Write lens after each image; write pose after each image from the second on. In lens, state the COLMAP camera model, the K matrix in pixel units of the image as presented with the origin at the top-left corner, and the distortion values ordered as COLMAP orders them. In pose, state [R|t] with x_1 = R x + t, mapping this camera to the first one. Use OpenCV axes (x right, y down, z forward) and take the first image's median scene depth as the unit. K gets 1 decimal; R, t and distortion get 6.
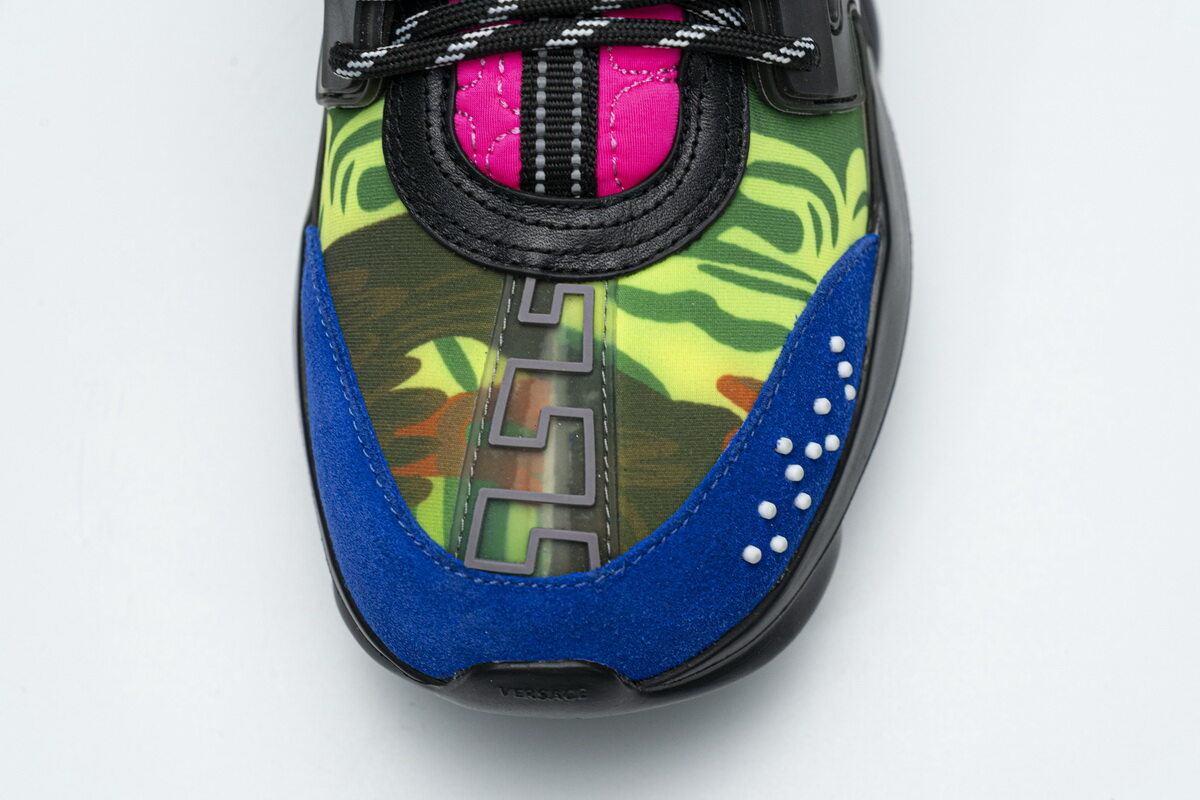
lens RADIAL K [[2348.3, 0, 603.0], [0, 2348.3, 403.5], [0, 0, 1]] dist [0.000350, 0.000000]
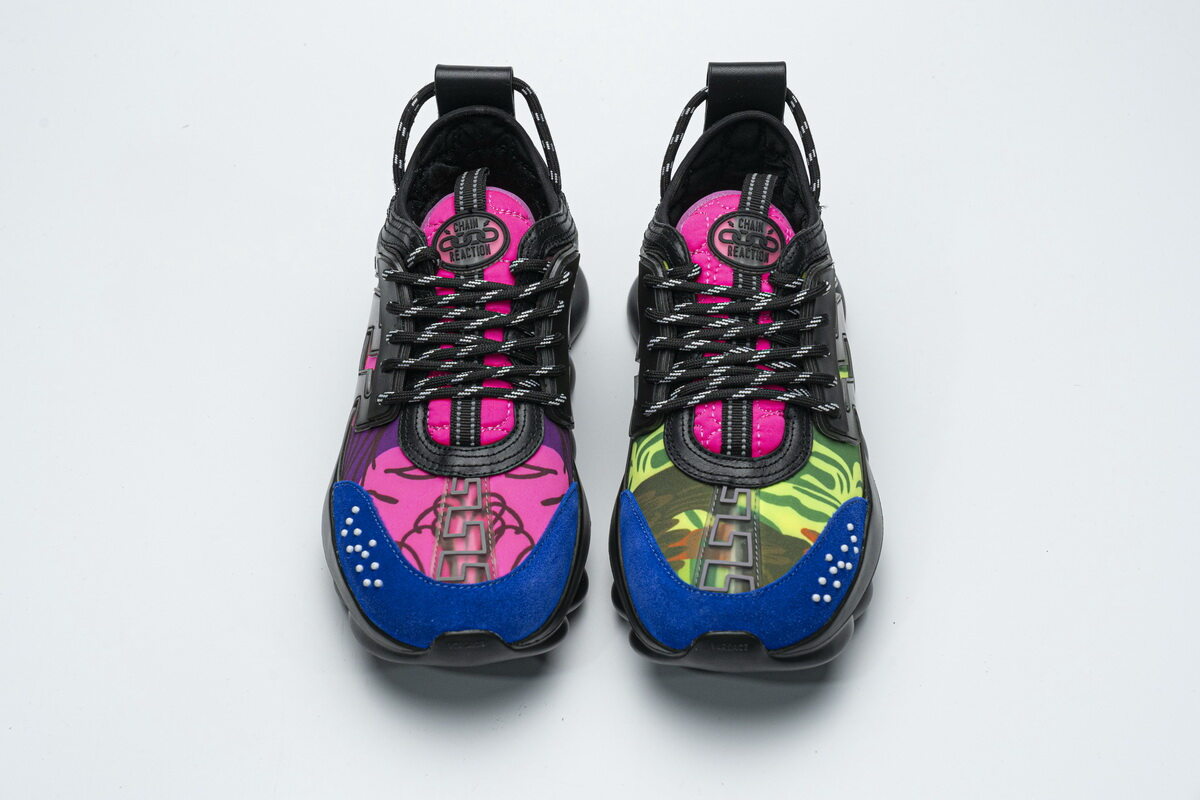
lens RADIAL K [[2348.3, 0, 600.1], [0, 2348.3, 399.0], [0, 0, 1]] dist [0.000350, 0.000000]
pose [[0.999690, 0.022287, -0.011138, -0.135820], [-0.024875, 0.918091, -0.395588, 0.836320], [0.001409, 0.395743, 0.918360, -1.291719]]
